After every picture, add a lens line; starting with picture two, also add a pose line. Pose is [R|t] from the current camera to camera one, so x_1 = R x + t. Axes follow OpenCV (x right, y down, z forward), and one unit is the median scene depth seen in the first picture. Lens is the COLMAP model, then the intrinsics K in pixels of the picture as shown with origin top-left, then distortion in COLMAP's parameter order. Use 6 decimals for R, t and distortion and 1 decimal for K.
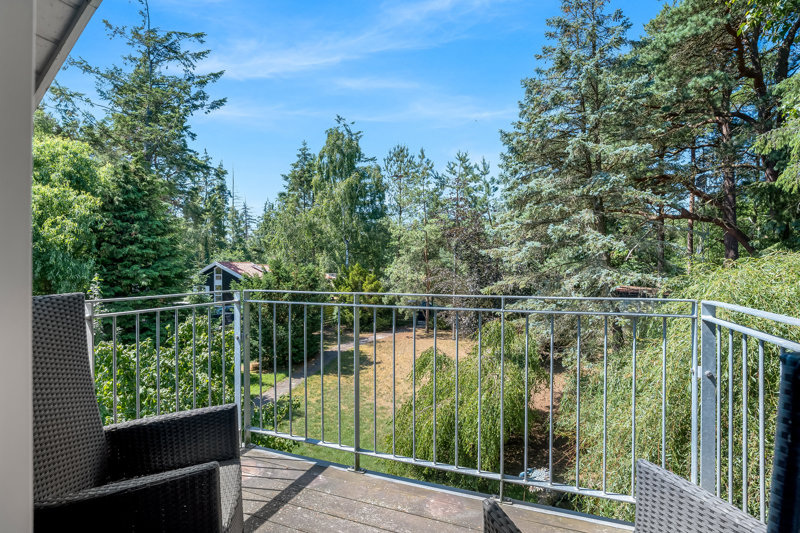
lens RADIAL K [[409.0, 0, 400.0], [0, 409.0, 266.5], [0, 0, 1]] dist [-0.000758, 0.000106]
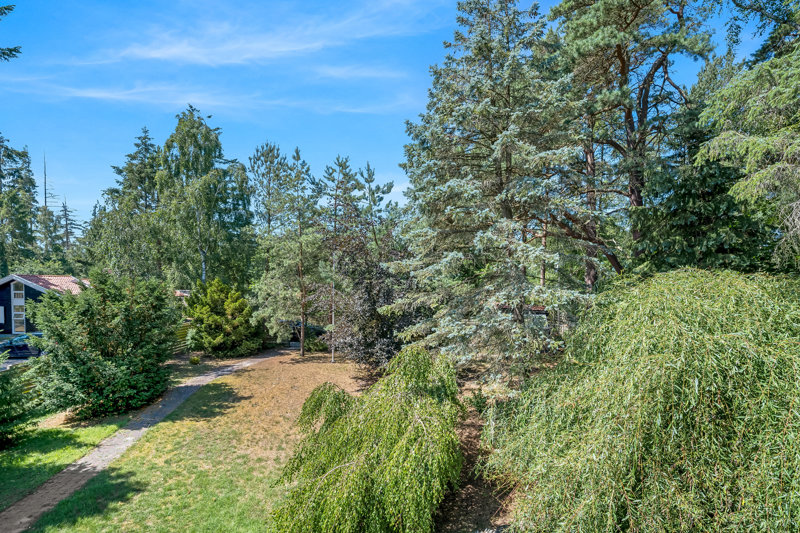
lens RADIAL K [[397.8, 0, 401.1], [0, 397.8, 298.0], [0, 0, 1]] dist [-0.037285, 0.014049]
pose [[0.942314, -0.005623, 0.334683, -0.019853], [-0.006718, 0.999340, 0.035703, 0.001953], [-0.334663, -0.035892, 0.941654, 0.105498]]
